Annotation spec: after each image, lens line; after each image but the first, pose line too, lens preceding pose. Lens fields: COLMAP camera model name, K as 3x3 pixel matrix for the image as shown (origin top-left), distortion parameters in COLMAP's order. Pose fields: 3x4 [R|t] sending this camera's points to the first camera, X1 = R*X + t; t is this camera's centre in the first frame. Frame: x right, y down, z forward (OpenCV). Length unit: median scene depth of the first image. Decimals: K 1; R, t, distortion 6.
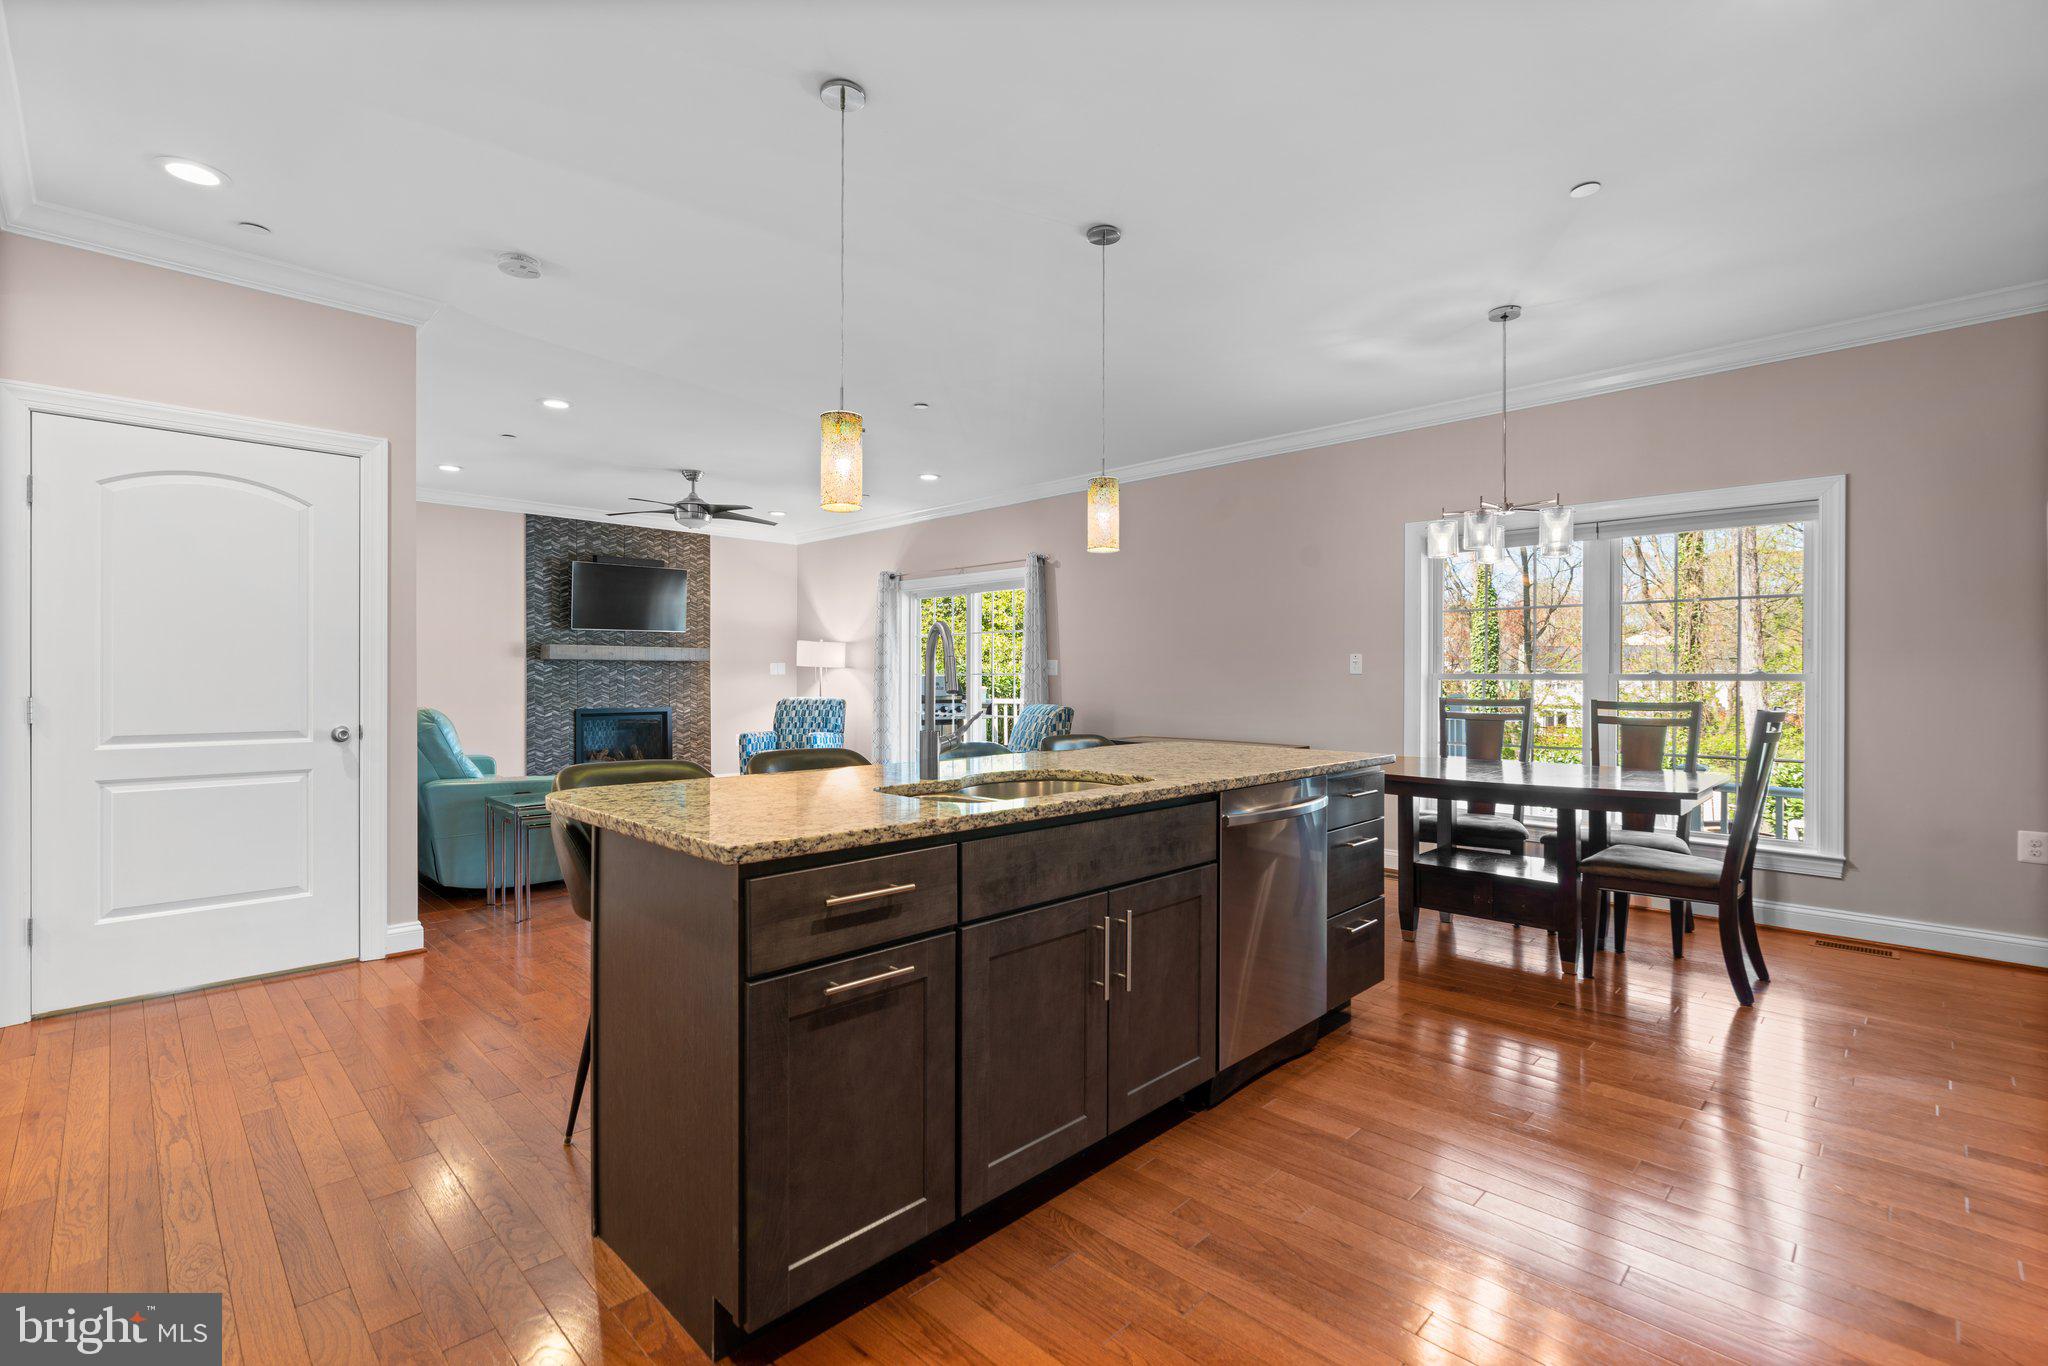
lens RADIAL K [[921.2, 0, 1025.7], [0, 921.2, 674.9], [0, 0, 1]] dist [-0.009289, 0.004334]
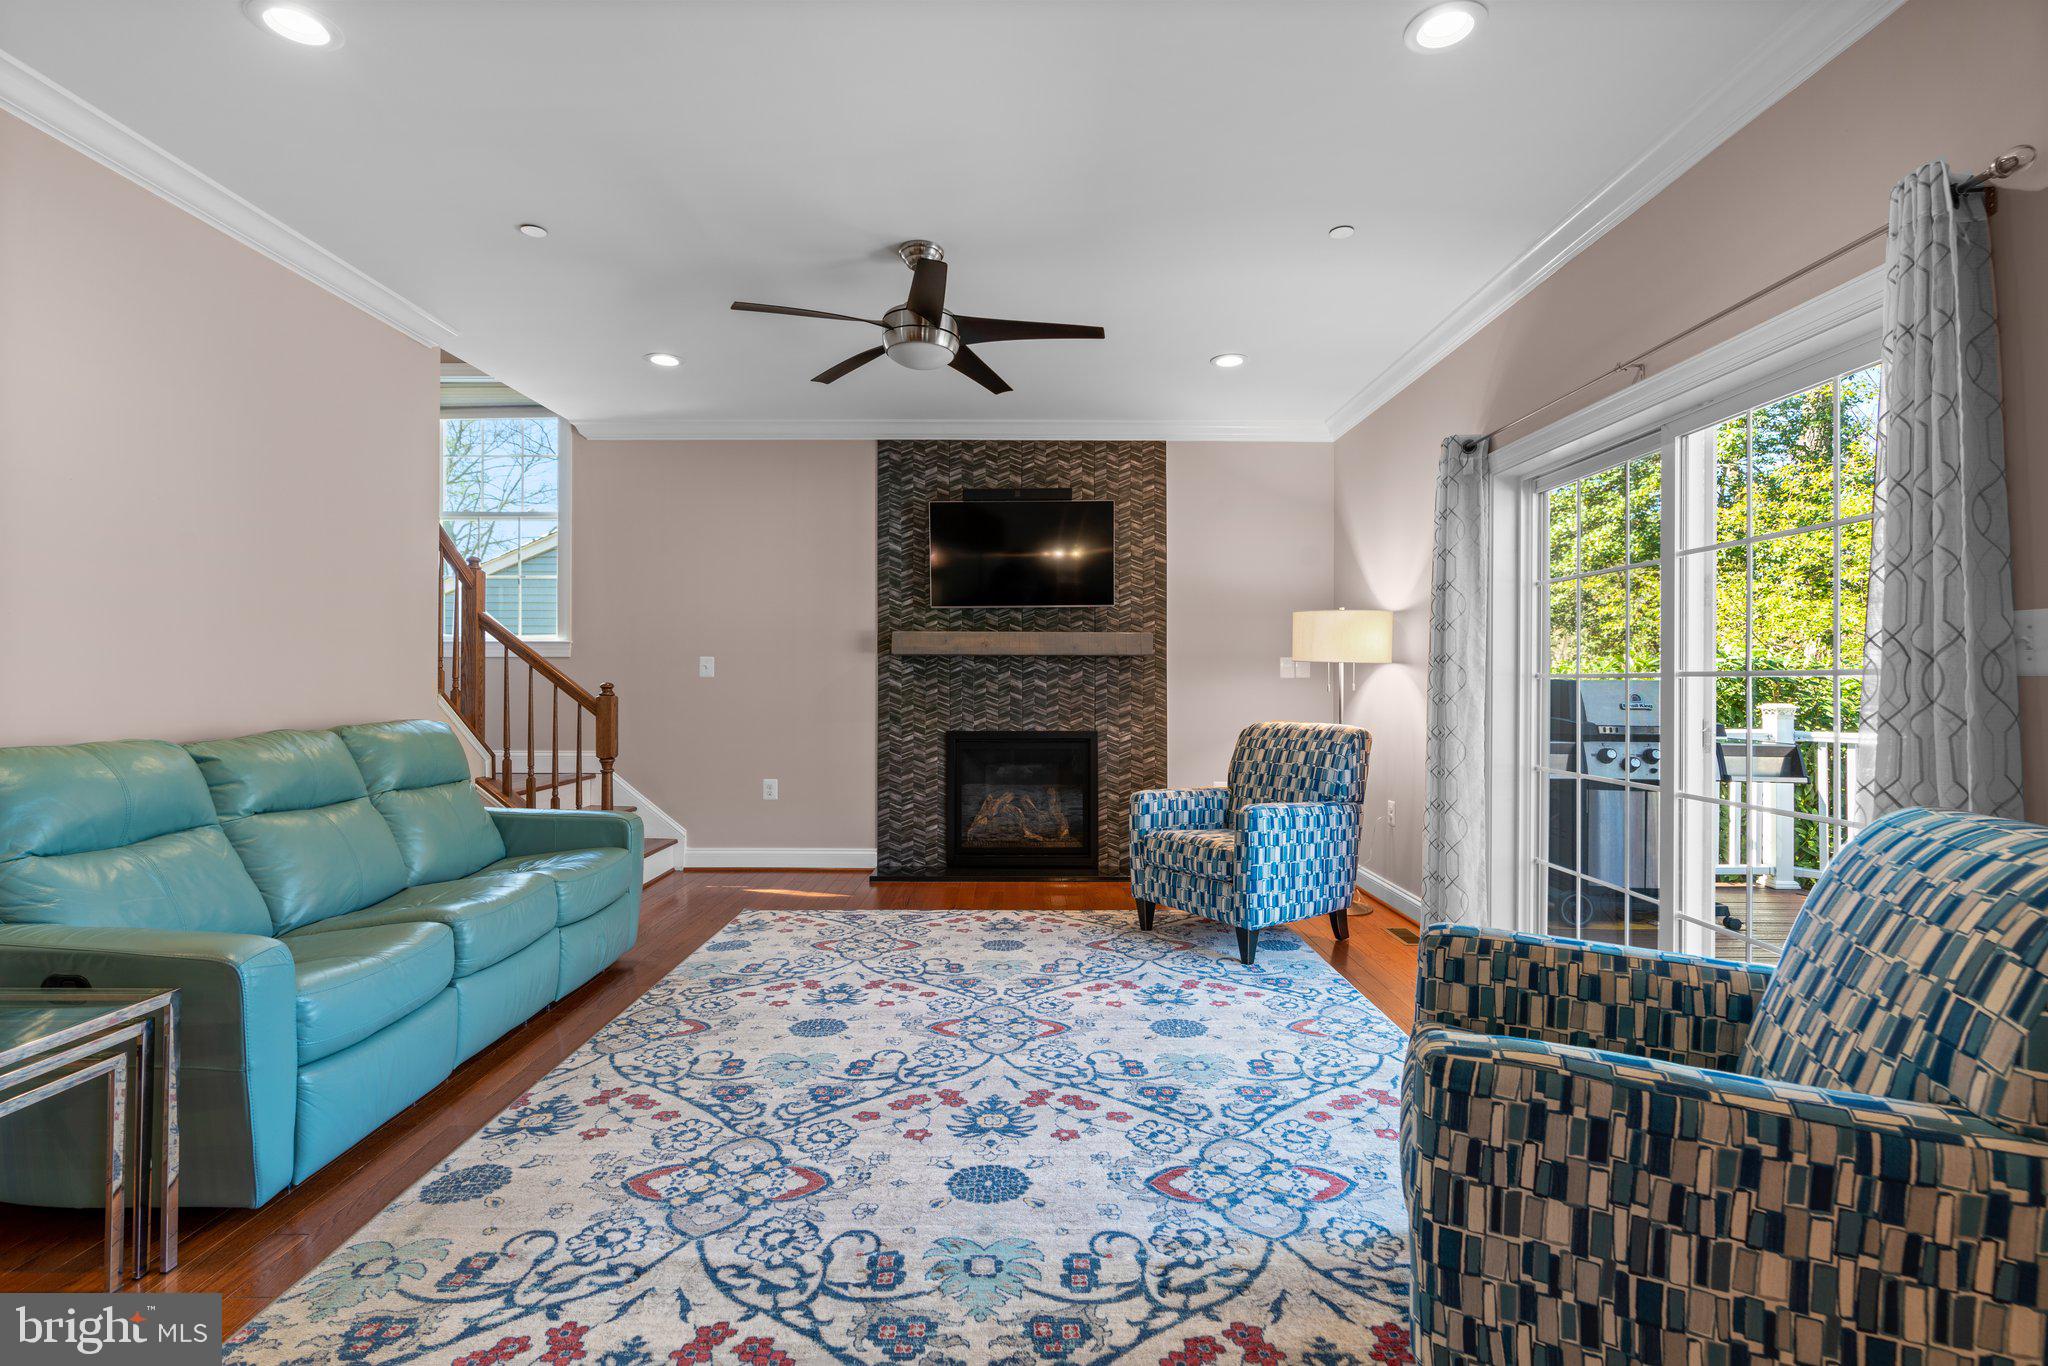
lens RADIAL K [[921.2, 0, 1017.0], [0, 921.2, 673.4], [0, 0, 1]] dist [-0.009289, 0.004334]
pose [[0.706365, -0.004325, -0.707834, 0.008047], [0.000255, 0.999983, -0.005855, 0.000530], [0.707847, 0.003955, 0.706354, 0.596523]]
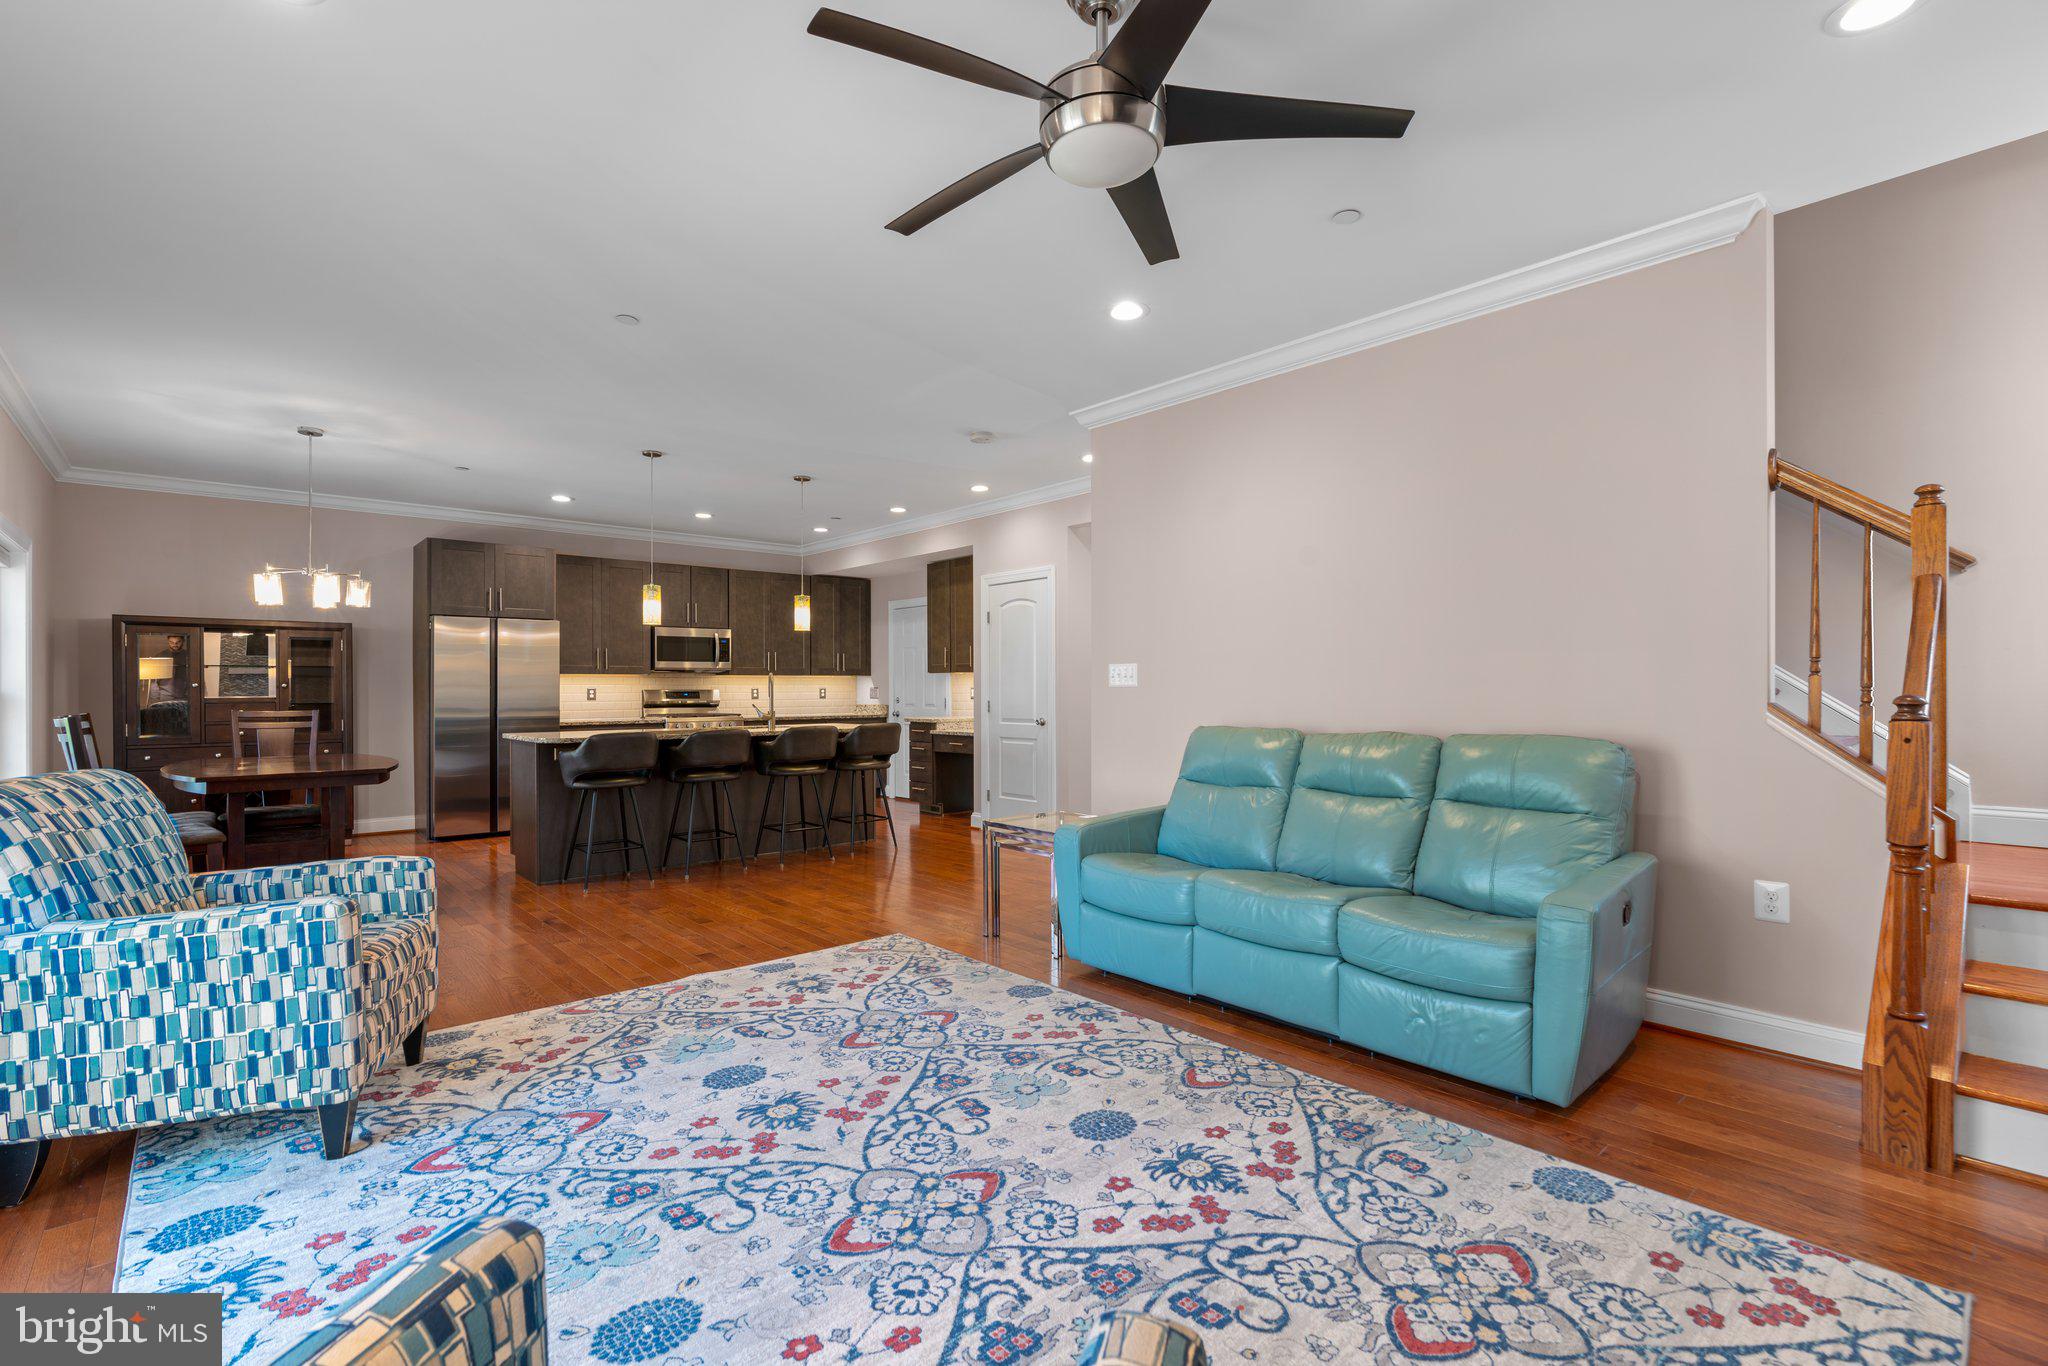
lens RADIAL K [[921.2, 0, 979.8], [0, 921.2, 700.5], [0, 0, 1]] dist [-0.009289, 0.004334]
pose [[-0.996020, 0.001961, 0.089103, -0.295150], [0.002651, 0.999967, 0.007619, 0.003809], [-0.089085, 0.007825, -0.995993, 1.089826]]
